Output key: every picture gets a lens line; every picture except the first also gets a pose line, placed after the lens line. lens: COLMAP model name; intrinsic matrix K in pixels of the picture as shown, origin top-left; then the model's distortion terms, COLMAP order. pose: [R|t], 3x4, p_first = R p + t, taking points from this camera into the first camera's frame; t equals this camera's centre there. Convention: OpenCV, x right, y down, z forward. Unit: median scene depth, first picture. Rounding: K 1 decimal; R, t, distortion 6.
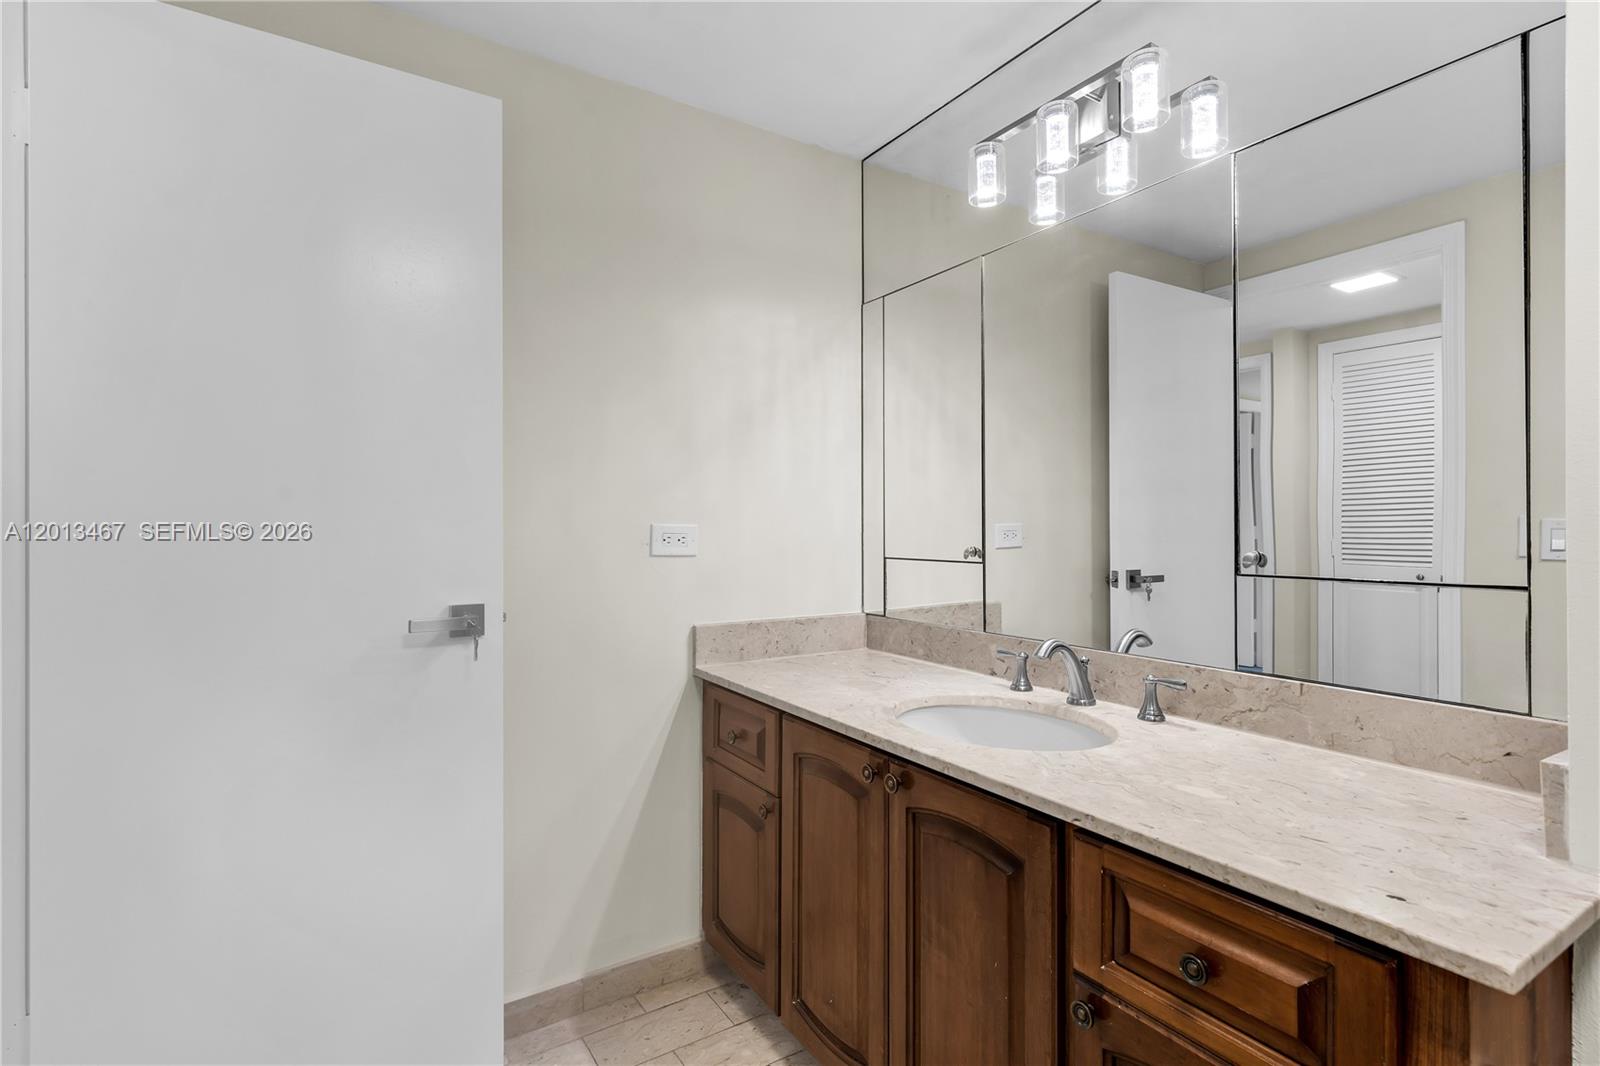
lens RADIAL K [[775.0, 0, 800.8], [0, 775.0, 524.3], [0, 0, 1]] dist [-0.000519, -0.000129]
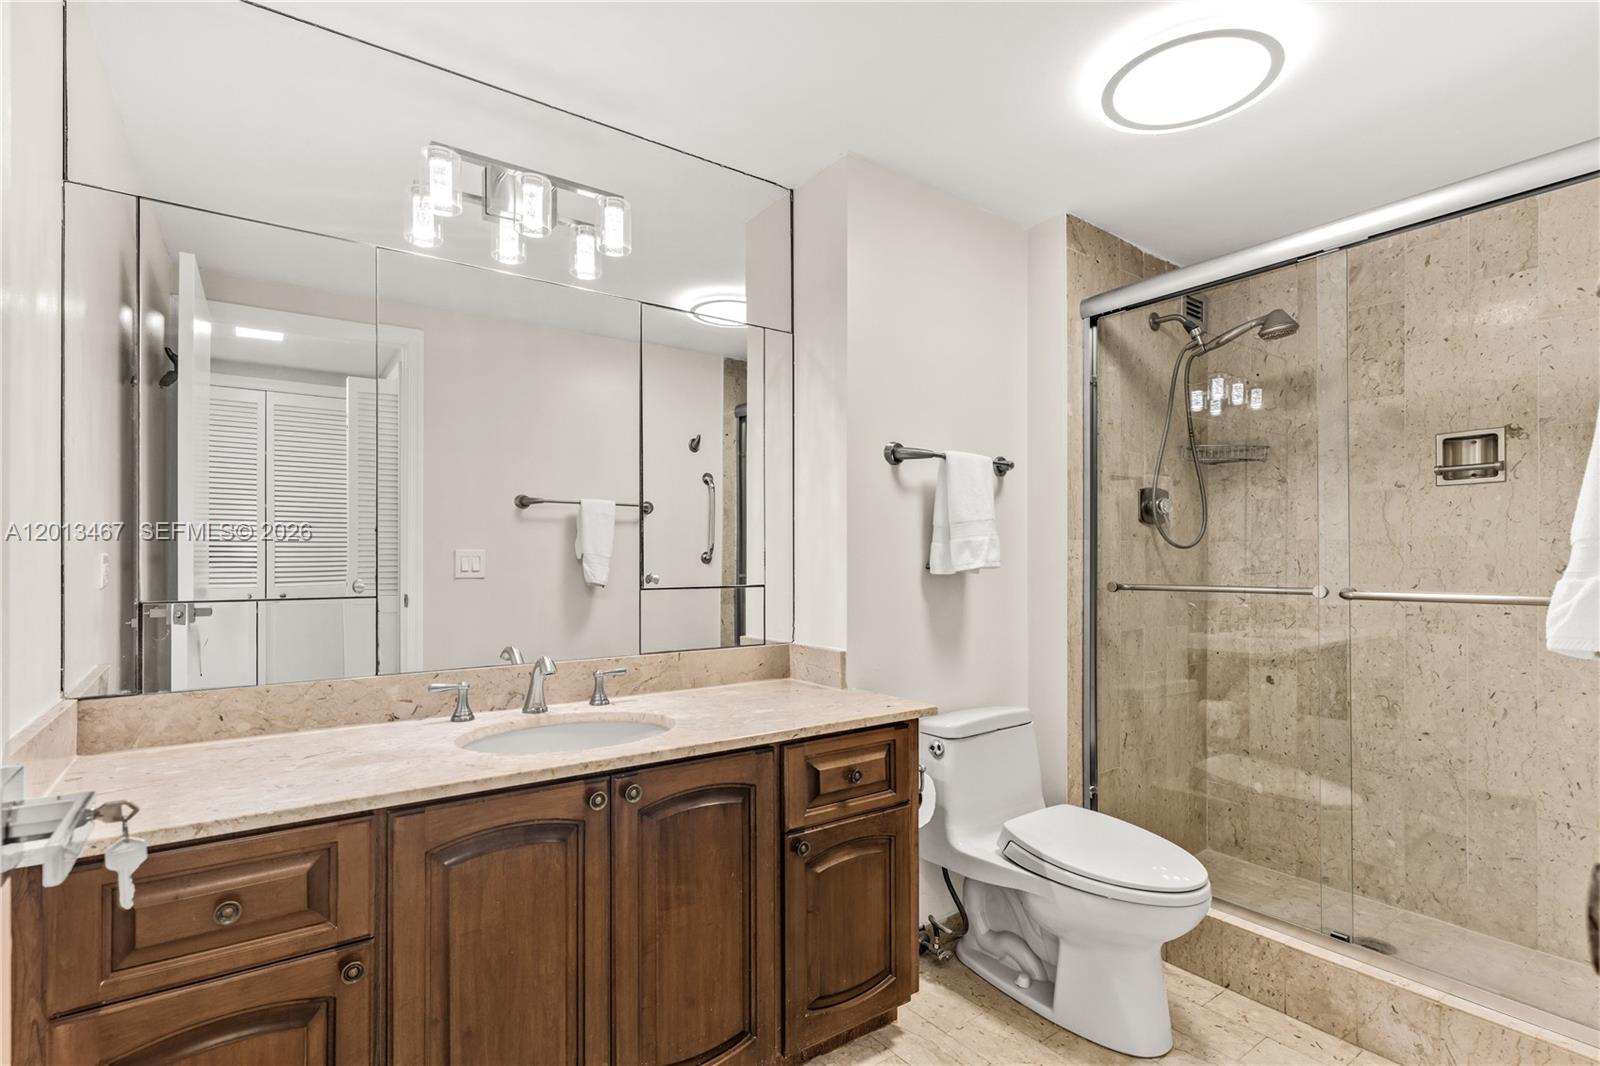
lens RADIAL K [[768.6, 0, 797.0], [0, 768.6, 556.2], [0, 0, 1]] dist [-0.020506, -0.000024]
pose [[-0.064288, 0.007152, 0.997906, -0.915463], [0.000229, 0.999974, -0.007152, 0.013169], [-0.997931, -0.000231, -0.064288, 0.803915]]
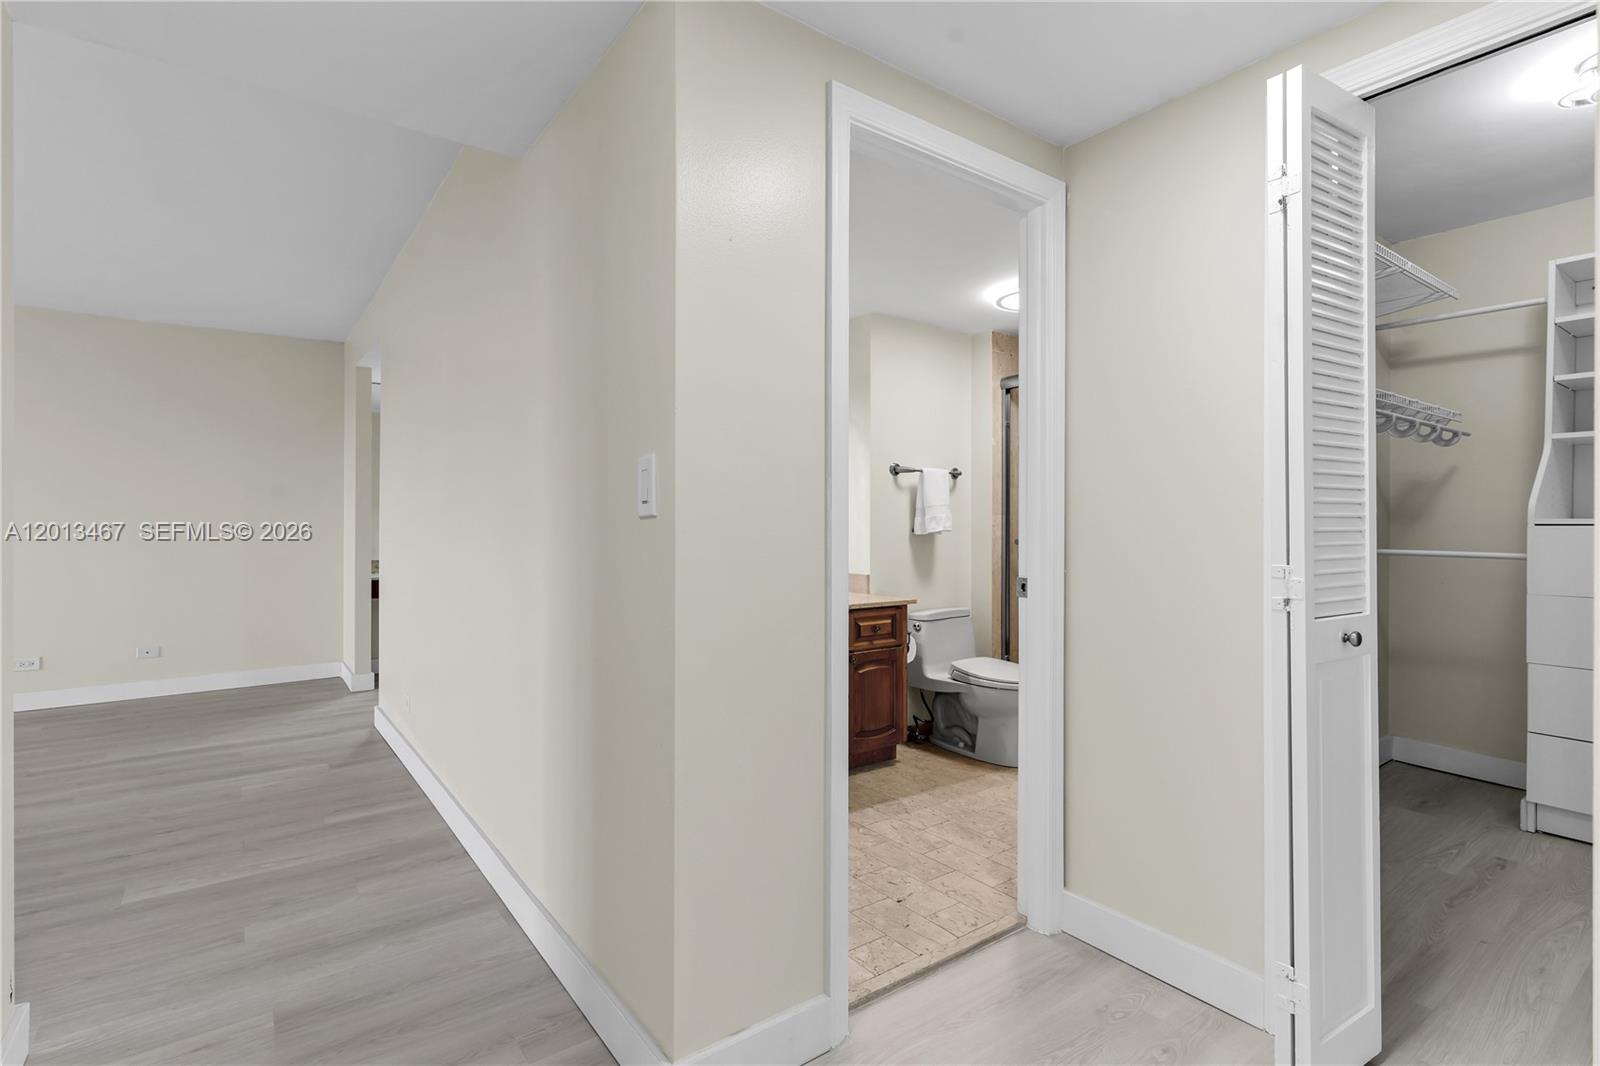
lens RADIAL K [[775.0, 0, 800.8], [0, 775.0, 524.3], [0, 0, 1]] dist [-0.000519, -0.000129]
pose [[-0.075670, 0.000211, 0.997133, -2.312617], [-0.000159, 1.000000, -0.000223, 0.000913], [-0.997133, -0.000176, -0.075670, 1.091737]]
